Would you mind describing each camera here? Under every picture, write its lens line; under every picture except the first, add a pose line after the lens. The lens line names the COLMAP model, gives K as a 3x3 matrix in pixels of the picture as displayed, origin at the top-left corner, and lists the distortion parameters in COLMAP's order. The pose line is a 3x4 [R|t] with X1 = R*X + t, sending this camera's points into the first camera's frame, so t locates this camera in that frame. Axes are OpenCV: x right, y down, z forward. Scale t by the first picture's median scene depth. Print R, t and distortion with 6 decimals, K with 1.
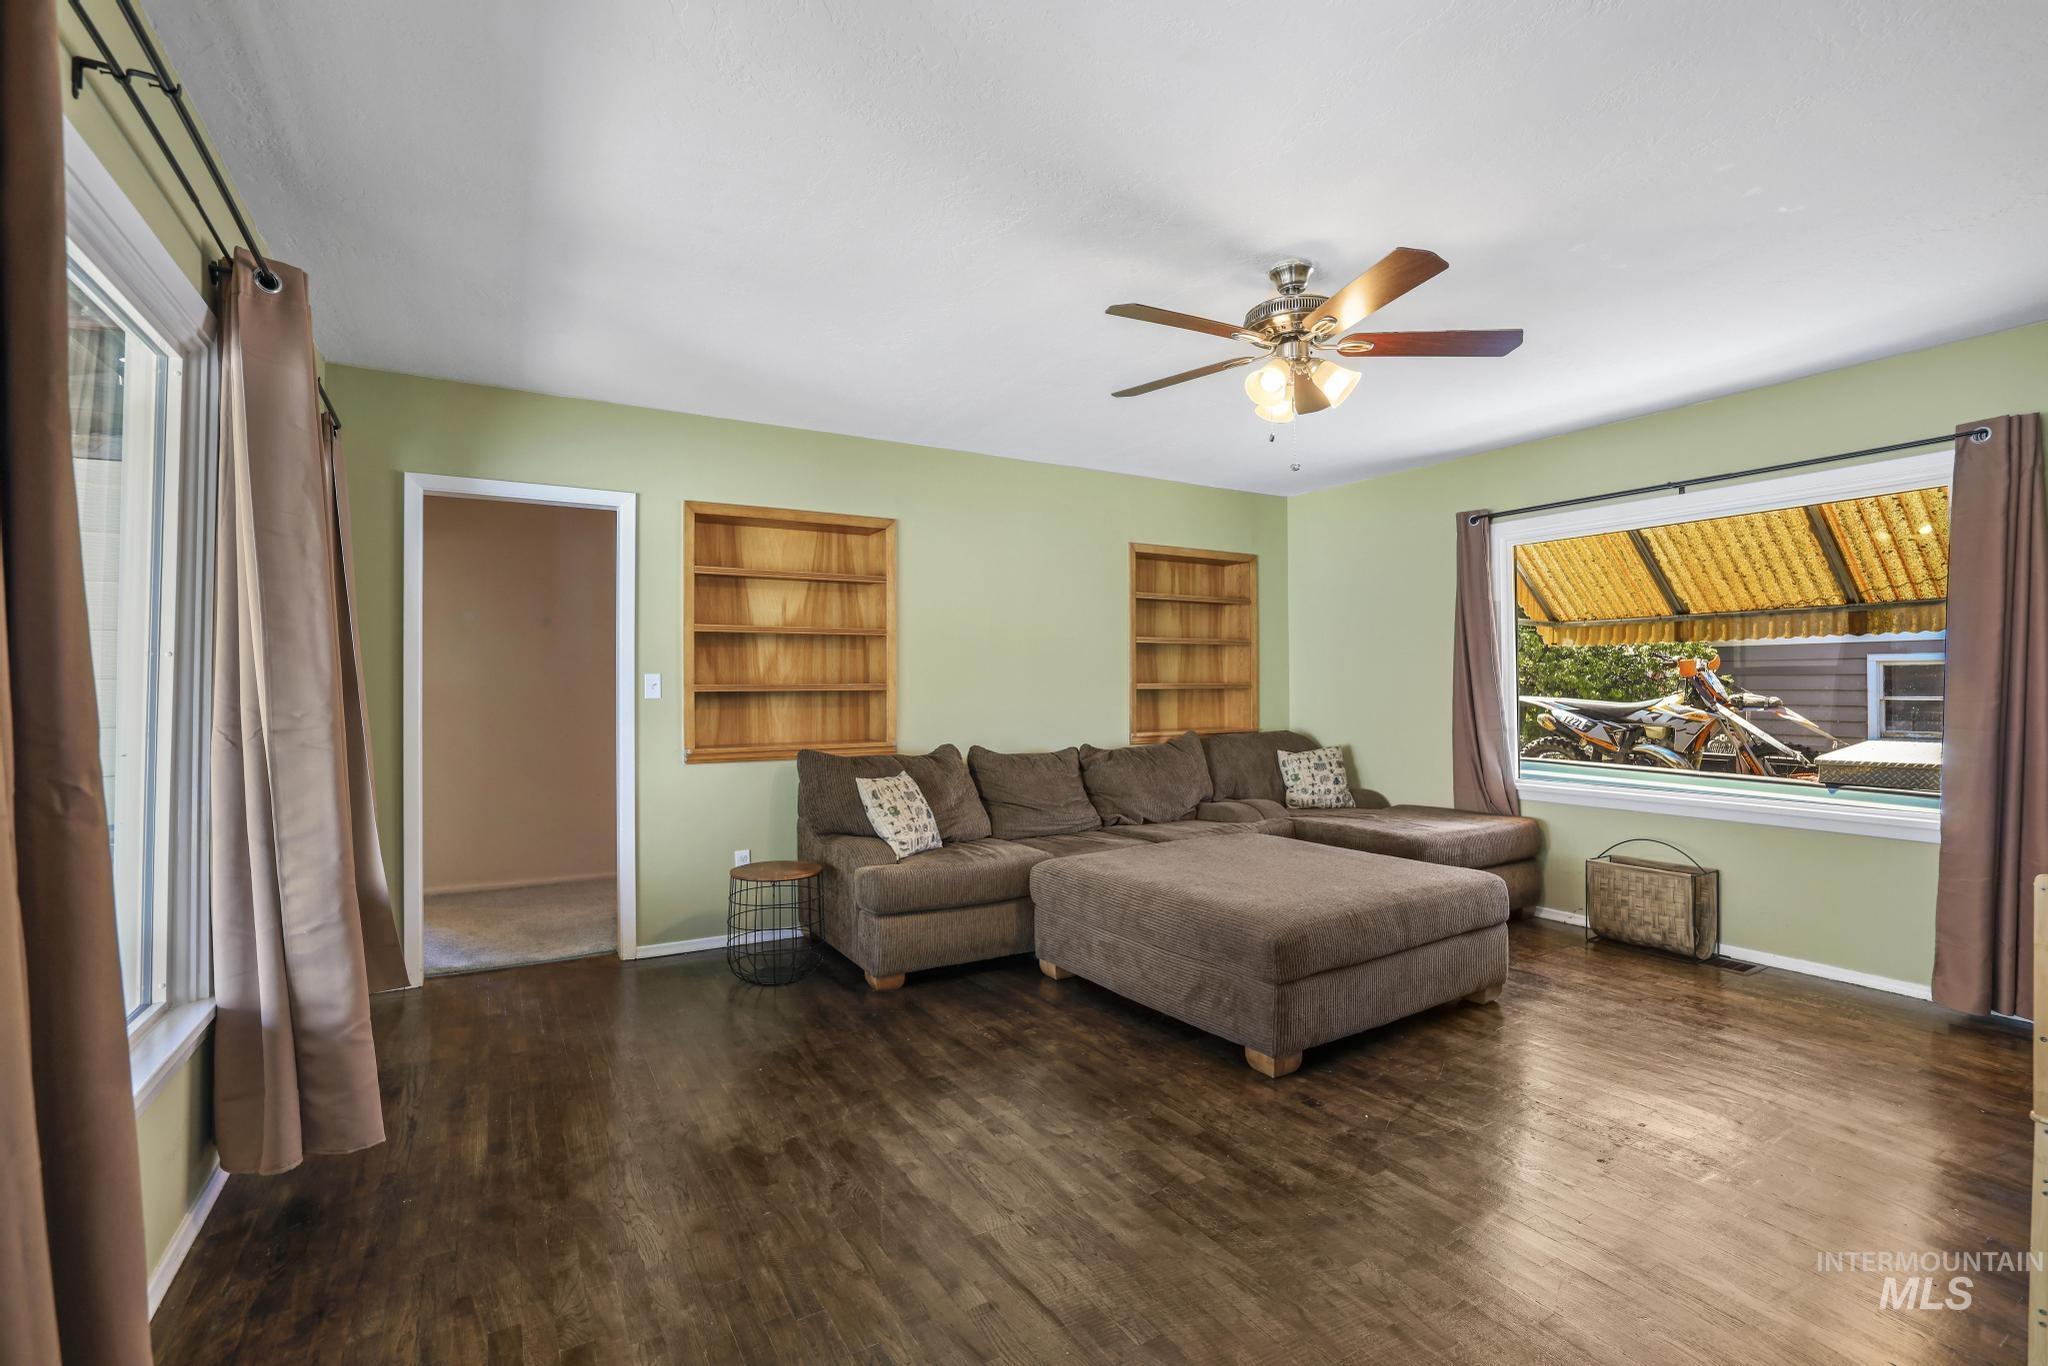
lens RADIAL K [[903.9, 0, 1006.3], [0, 903.9, 680.1], [0, 0, 1]] dist [-0.002721, -0.000230]
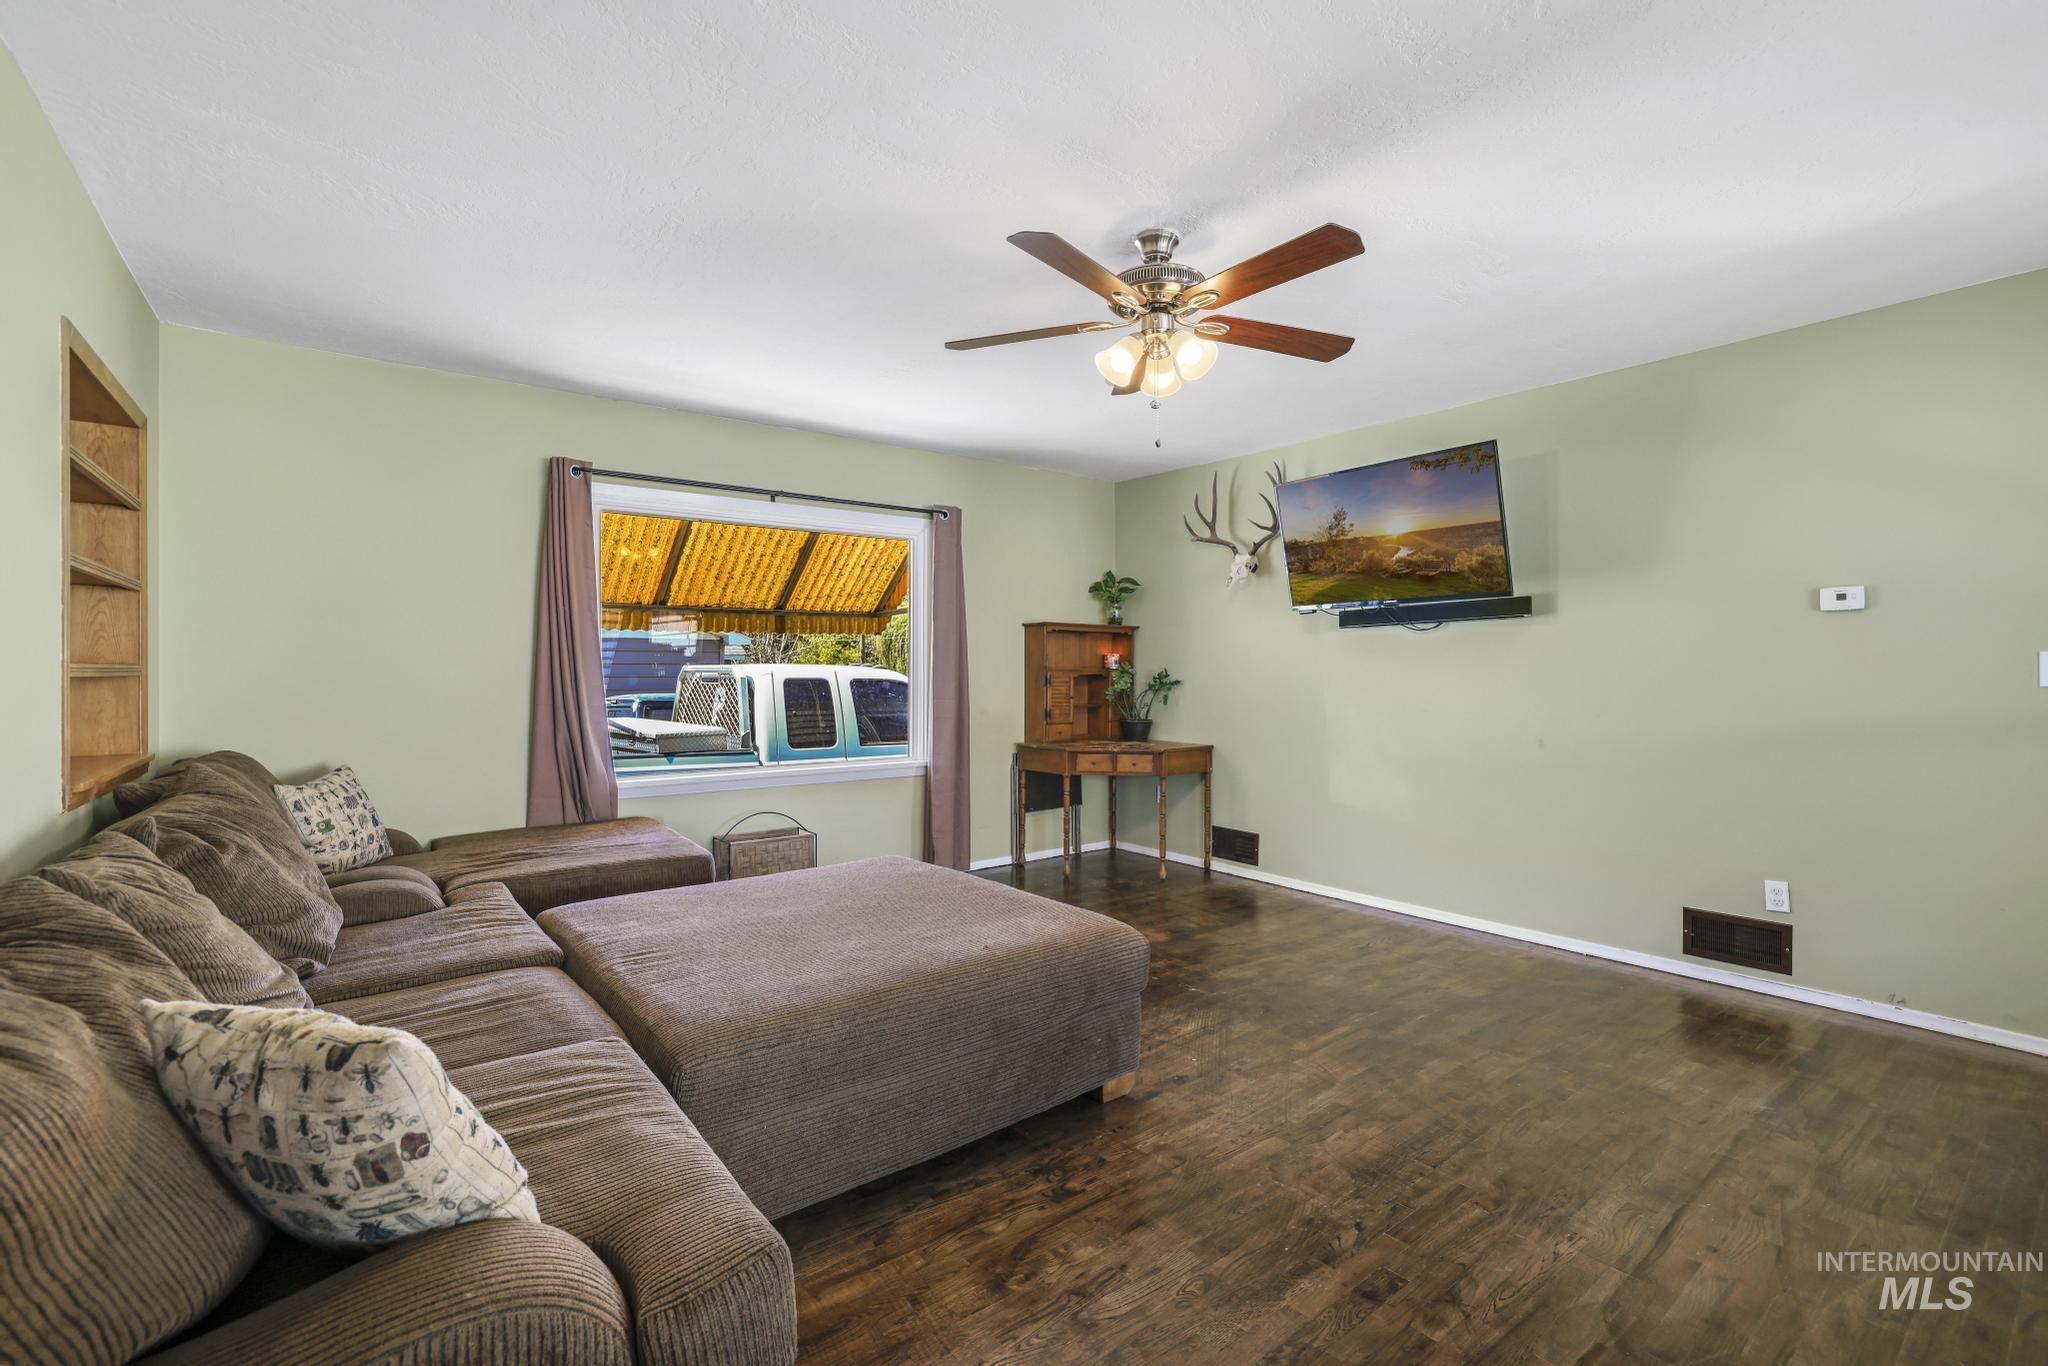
lens RADIAL K [[903.9, 0, 1006.3], [0, 903.9, 680.1], [0, 0, 1]] dist [-0.002721, -0.000230]
pose [[-0.110375, -0.006211, 0.993871, -0.400803], [-0.006348, 0.999964, 0.005544, 0.008613], [-0.993870, -0.005697, -0.110410, 0.803883]]
